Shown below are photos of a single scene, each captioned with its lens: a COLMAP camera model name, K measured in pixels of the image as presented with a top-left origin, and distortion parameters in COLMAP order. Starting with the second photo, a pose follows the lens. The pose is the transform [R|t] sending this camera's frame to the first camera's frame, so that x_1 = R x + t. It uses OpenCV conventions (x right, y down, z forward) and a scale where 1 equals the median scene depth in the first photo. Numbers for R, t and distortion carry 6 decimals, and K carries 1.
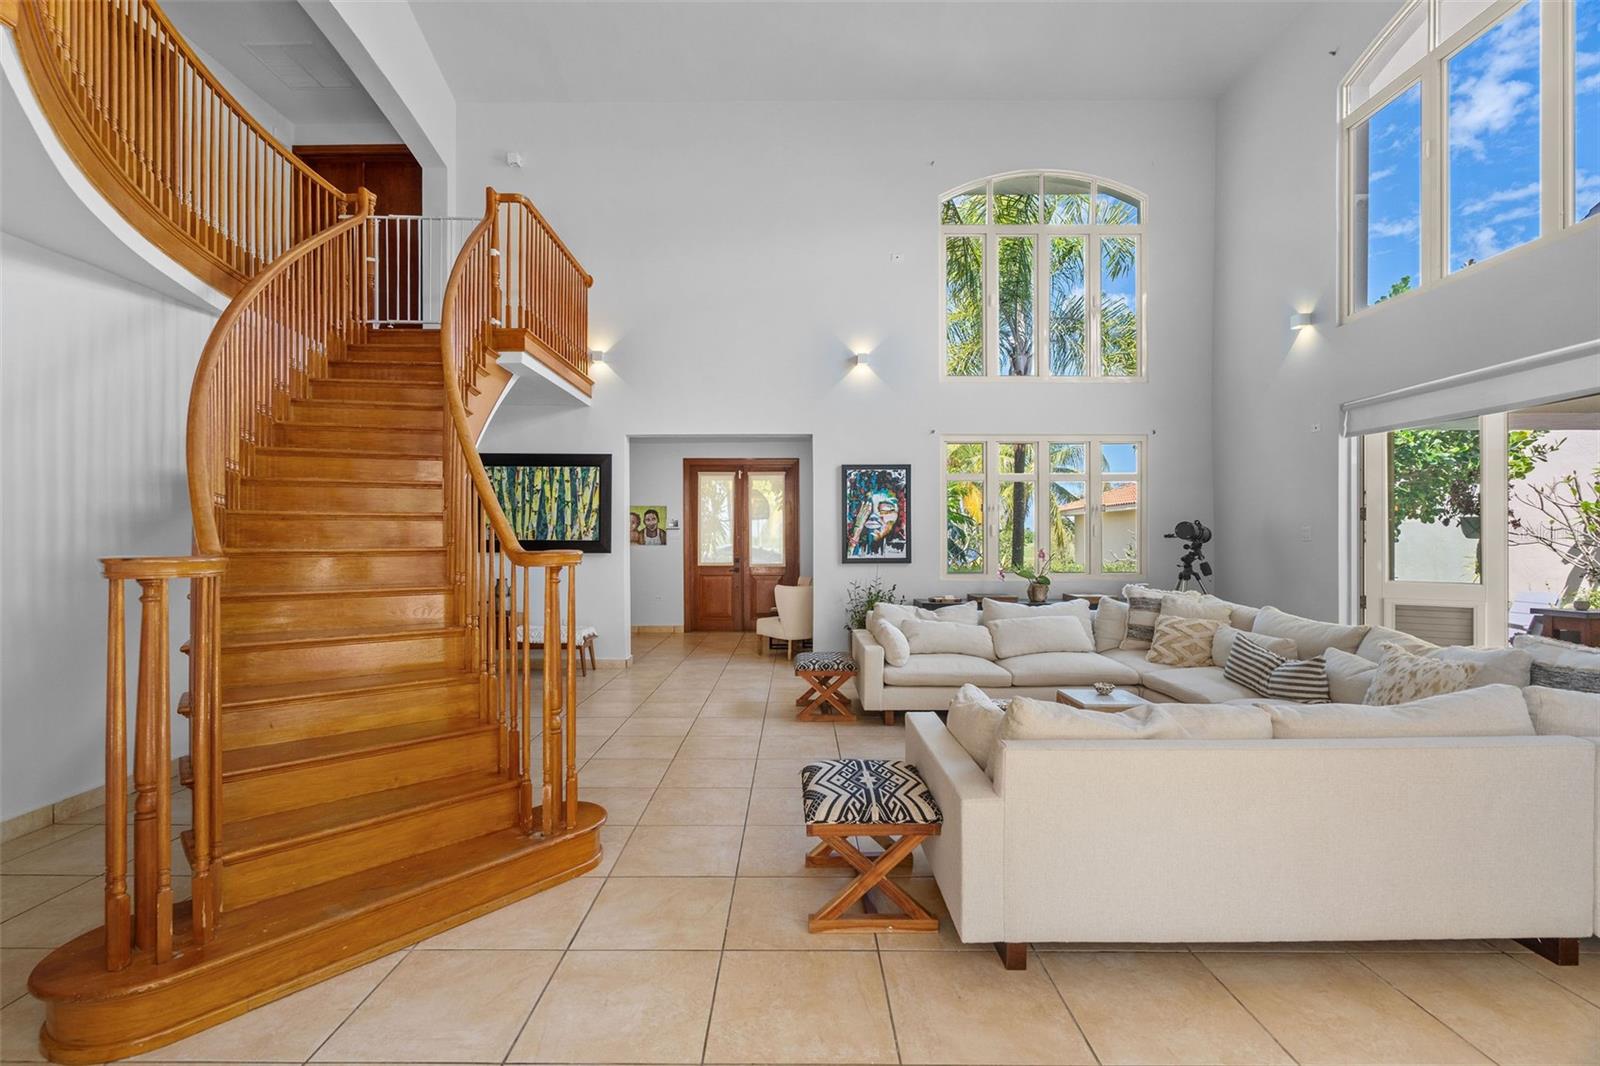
lens RADIAL K [[718.9, 0, 793.1], [0, 718.9, 535.3], [0, 0, 1]] dist [-0.003240, 0.001072]
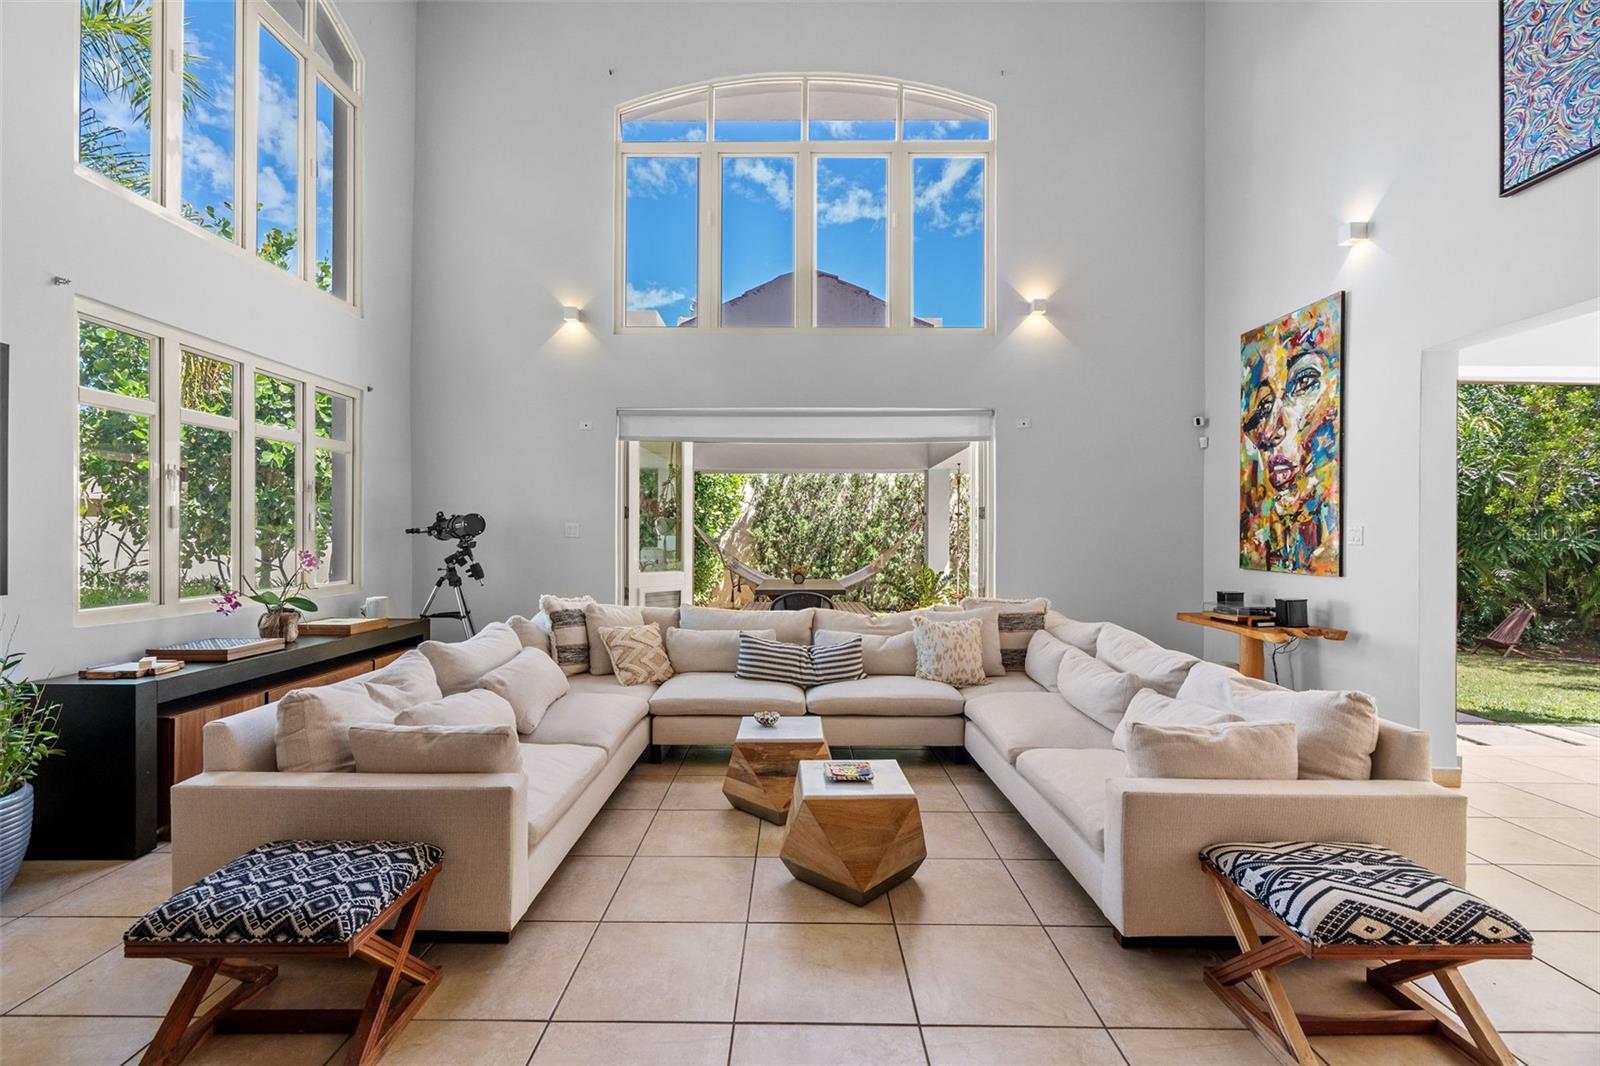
lens RADIAL K [[714.9, 0, 793.6], [0, 714.9, 536.5], [0, 0, 1]] dist [-0.002003, 0.000472]
pose [[0.007339, -0.004246, 0.999964, -0.226157], [-0.007094, 0.999966, 0.004298, 0.000213], [-0.999948, -0.007125, 0.007309, 0.563641]]
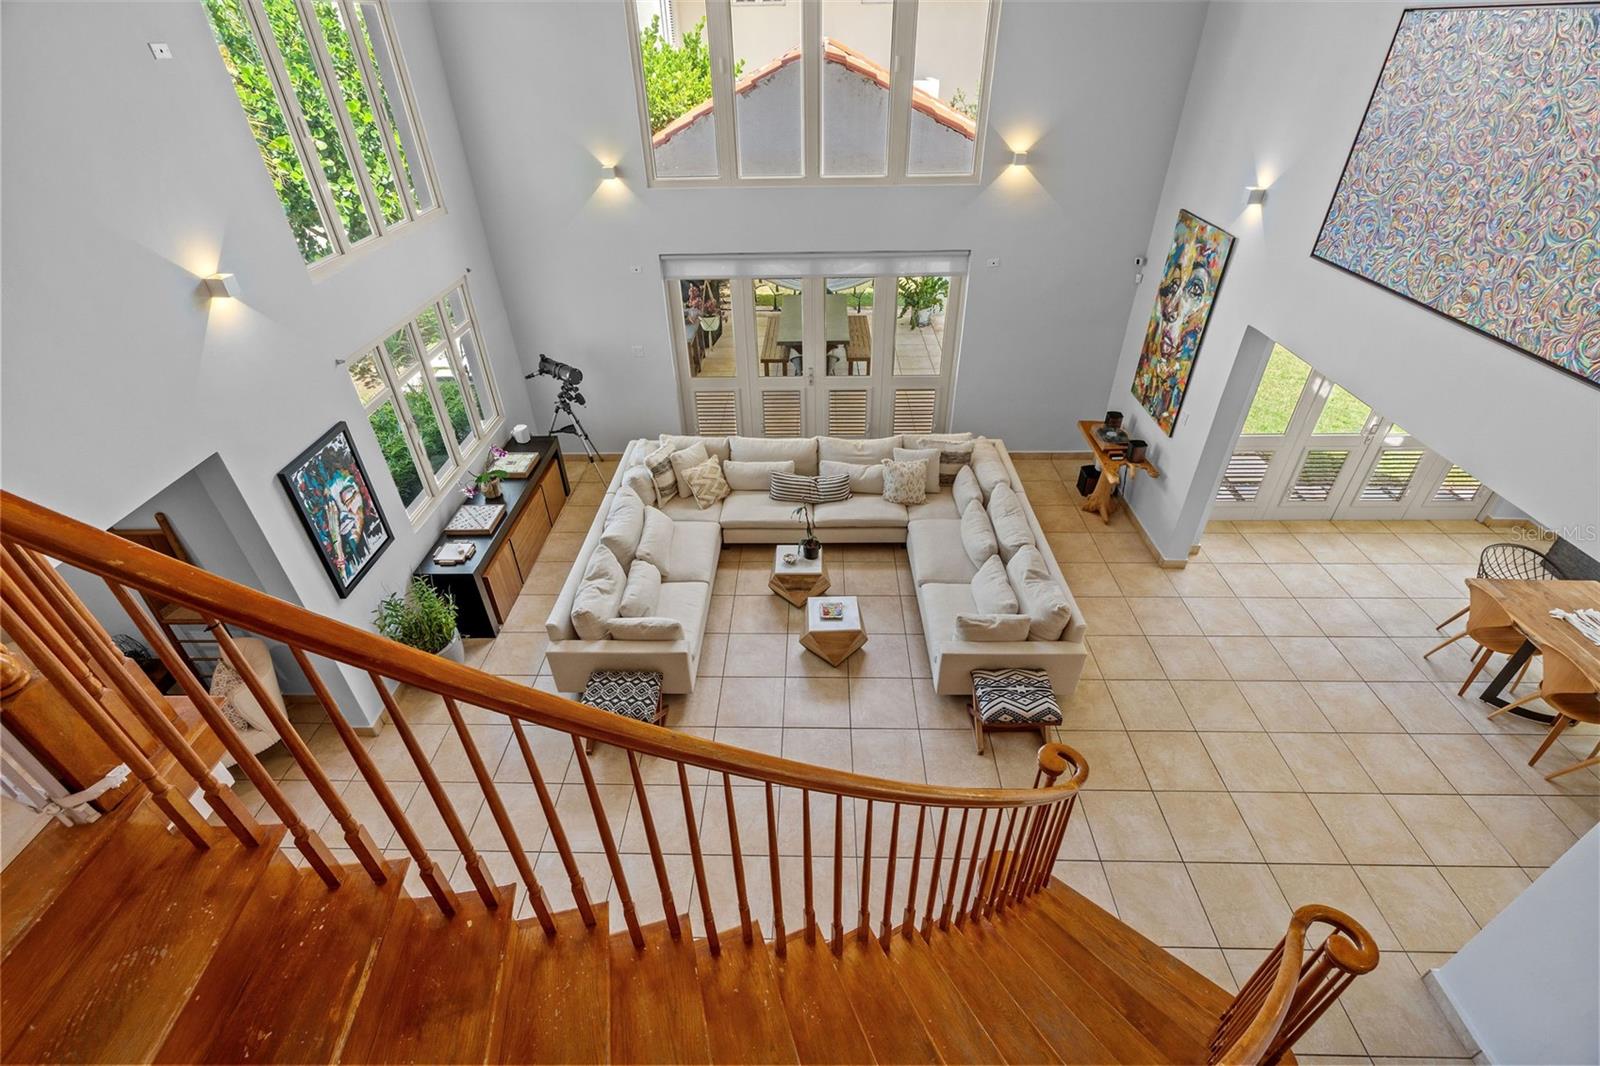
lens RADIAL K [[712.1, 0, 796.9], [0, 712.1, 531.3], [0, 0, 1]] dist [0.001469, 0.000538]
pose [[0.024656, -0.580751, 0.813708, -0.433915], [0.014583, 0.814077, 0.580573, -0.398793], [-0.999590, -0.002448, 0.028541, 0.552049]]
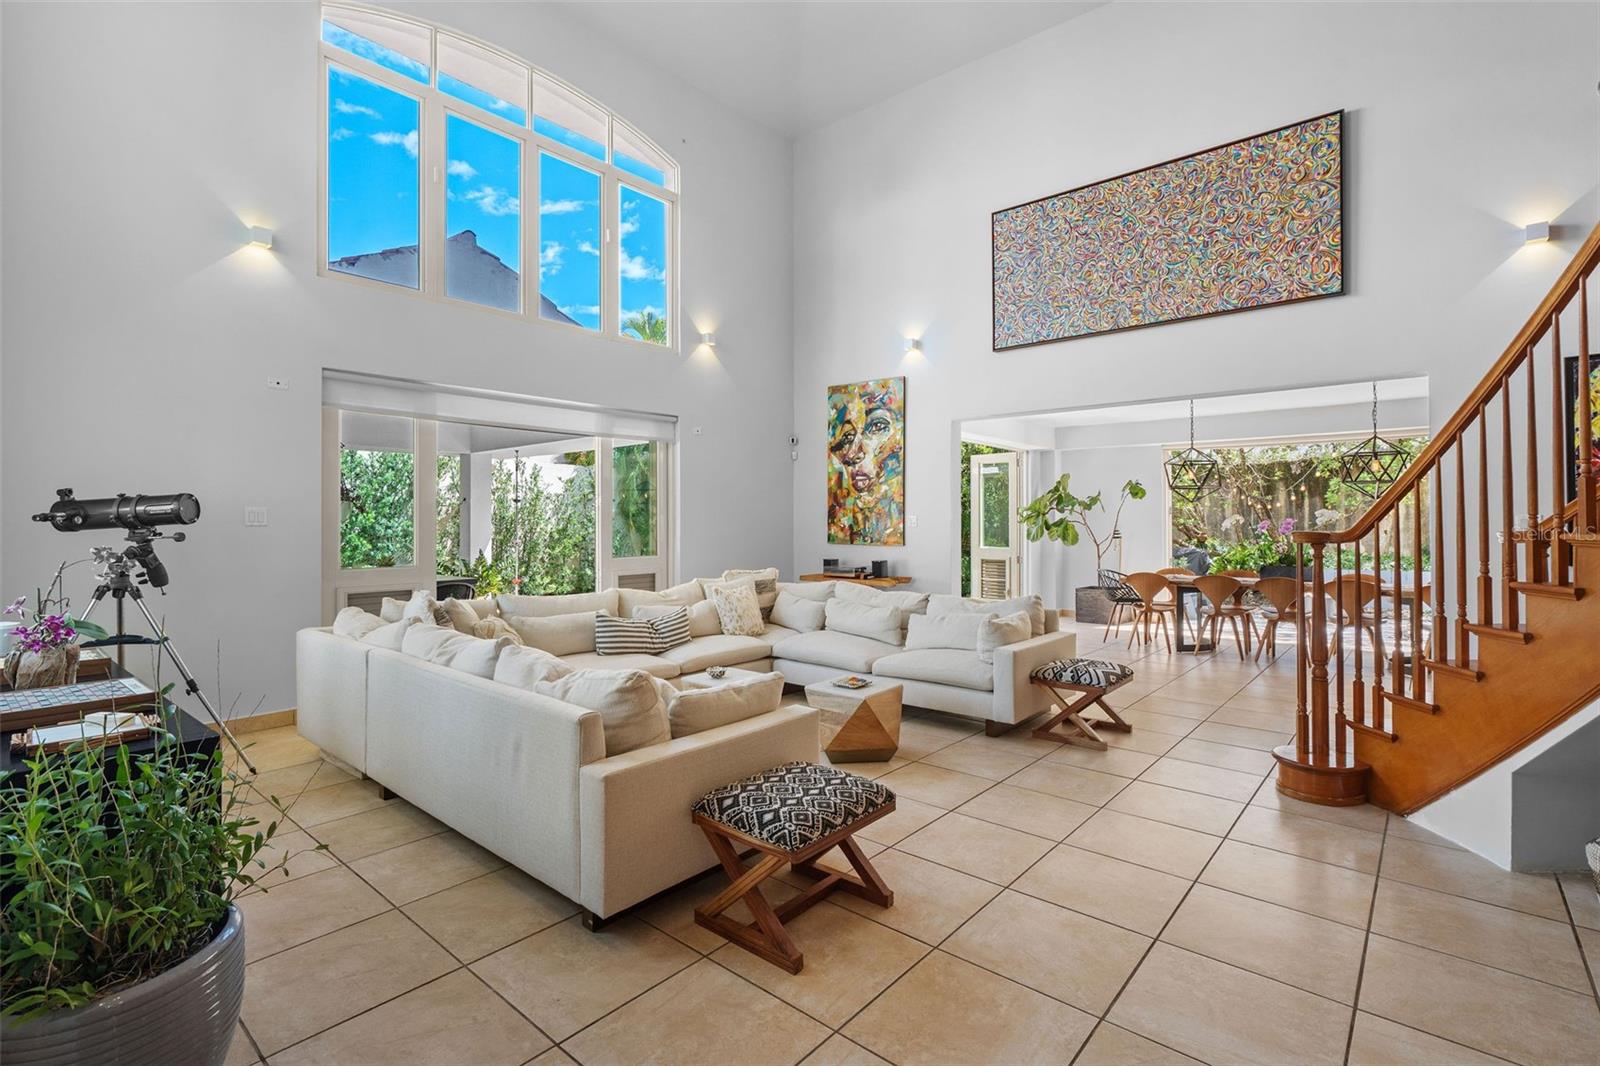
lens RADIAL K [[742.3, 0, 793.4], [0, 742.3, 513.3], [0, 0, 1]] dist [0.000494, 0.000679]
pose [[-0.755204, 0.005121, 0.655470, -0.192836], [-0.004580, 0.999904, -0.013089, 0.002170], [-0.655474, -0.012887, -0.755108, 1.003090]]
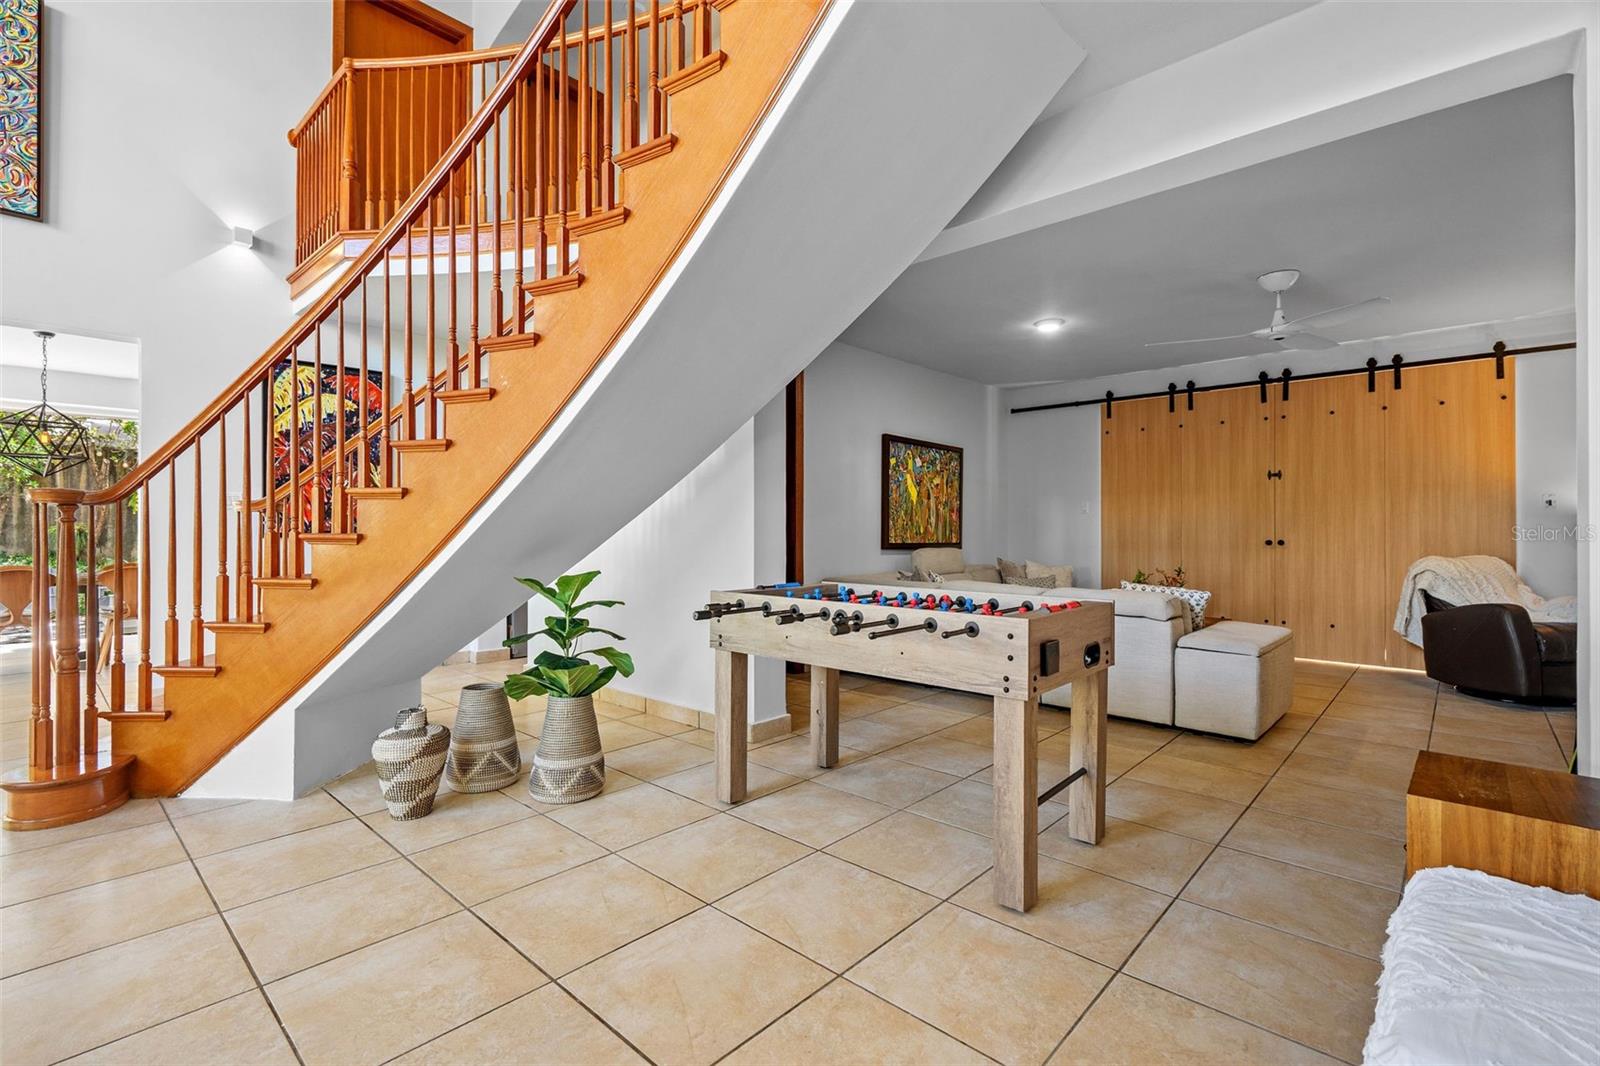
lens RADIAL K [[726.9, 0, 787.8], [0, 726.9, 525.7], [0, 0, 1]] dist [-0.000926, 0.000365]
pose [[-0.682877, -0.007056, -0.730499, -0.109987], [0.000369, 0.999950, -0.010004, 0.030176], [0.730533, -0.007101, -0.682840, 0.950814]]
